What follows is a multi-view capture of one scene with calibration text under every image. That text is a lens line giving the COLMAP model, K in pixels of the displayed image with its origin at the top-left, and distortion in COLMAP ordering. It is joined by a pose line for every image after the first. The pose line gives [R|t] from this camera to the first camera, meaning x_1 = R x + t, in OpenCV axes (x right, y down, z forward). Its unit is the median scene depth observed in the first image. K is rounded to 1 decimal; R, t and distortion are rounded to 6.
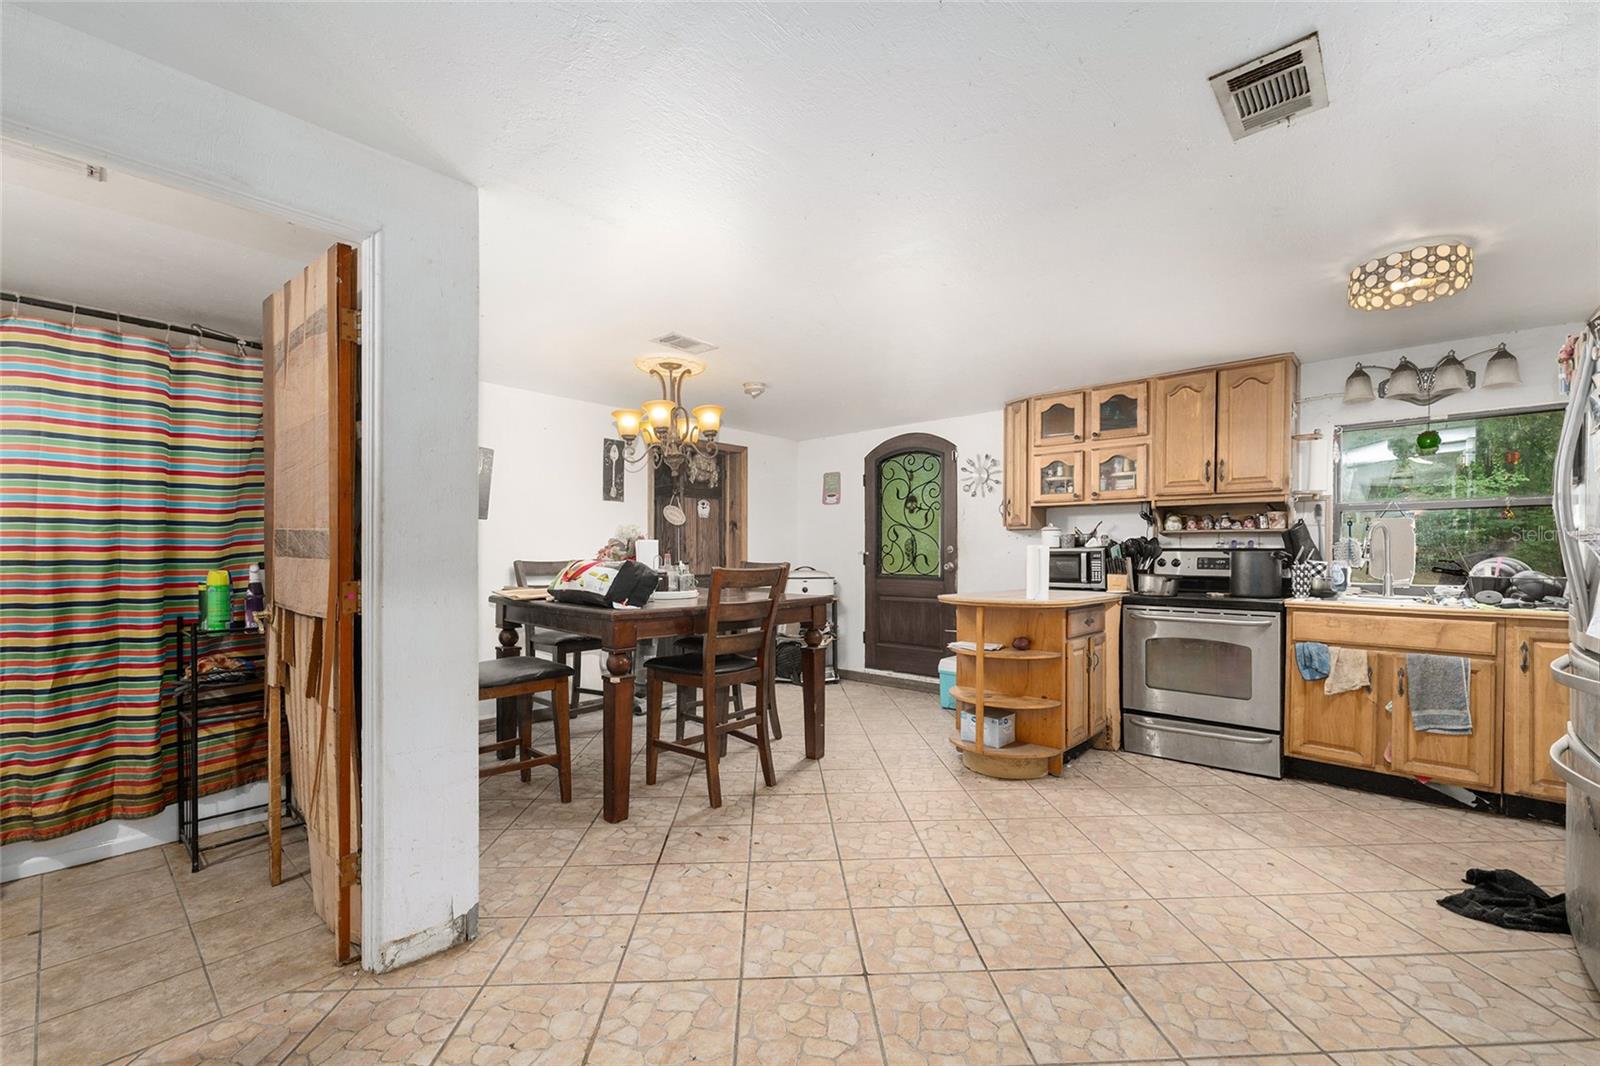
lens RADIAL K [[636.9, 0, 787.7], [0, 636.9, 559.3], [0, 0, 1]] dist [0.001525, -0.000303]
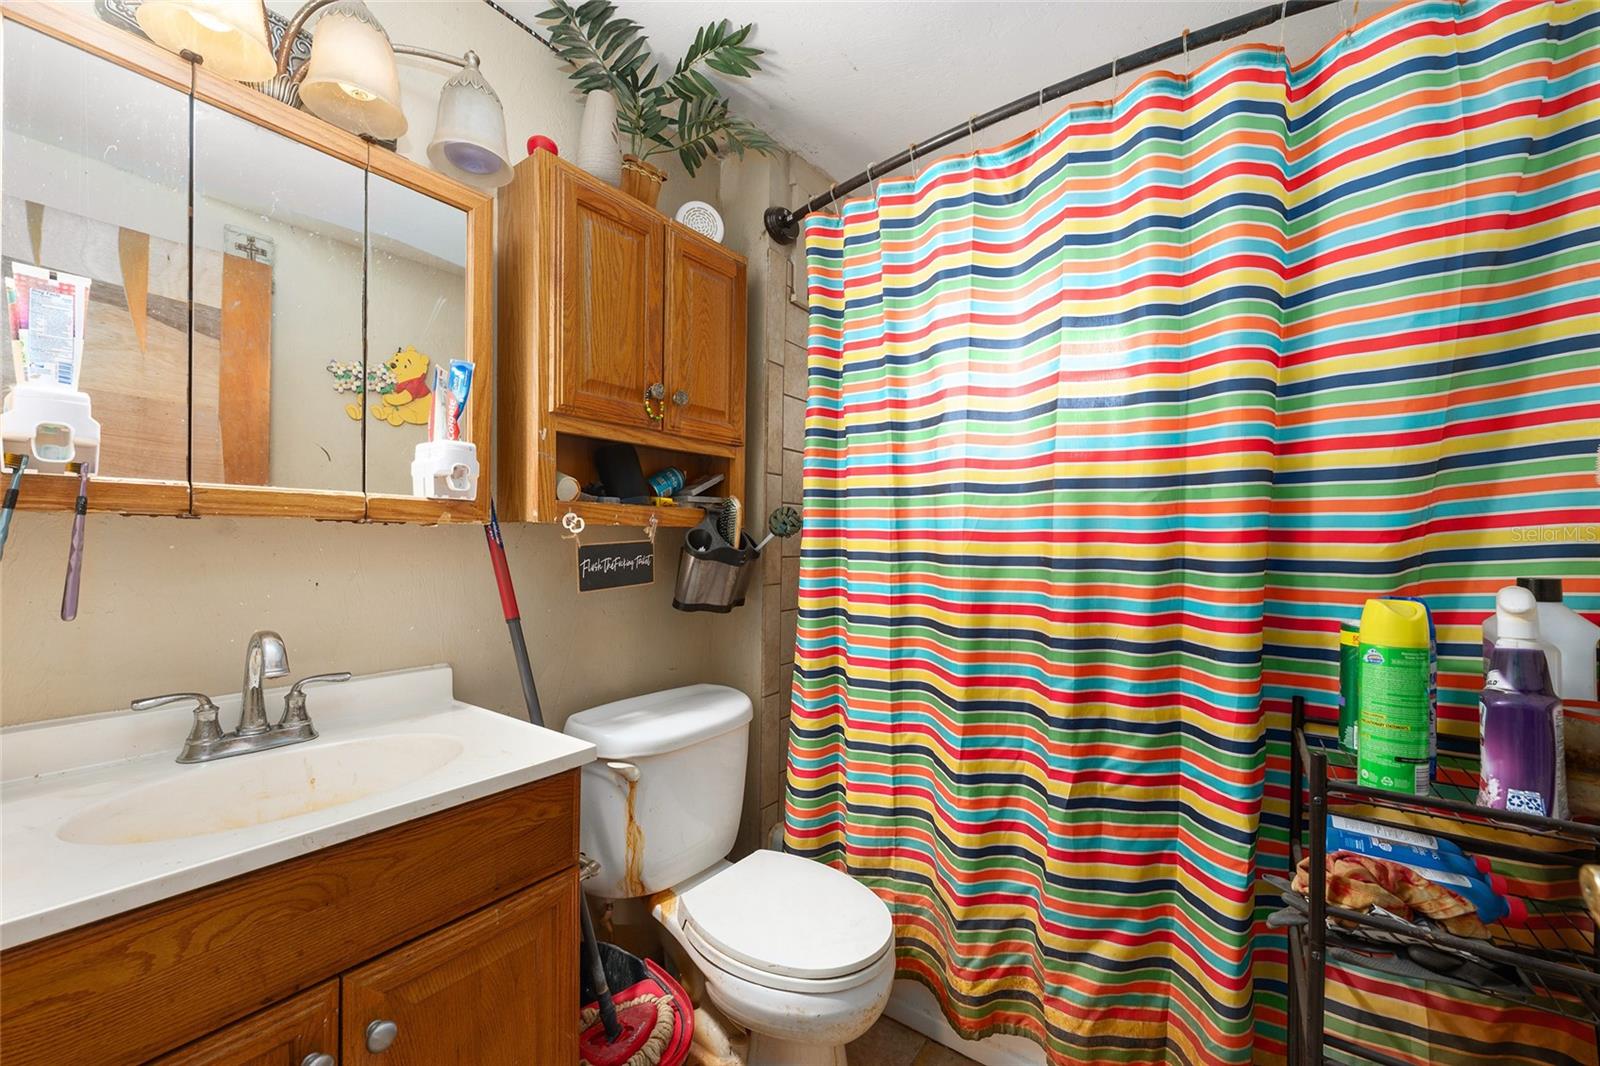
lens RADIAL K [[636.9, 0, 800.5], [0, 636.9, 541.7], [0, 0, 1]] dist [0.001525, -0.000303]
pose [[0.092375, 0.005801, -0.995707, -0.592326], [-0.017005, 0.999846, 0.004247, -0.010228], [0.995579, 0.016539, 0.092460, 0.663112]]
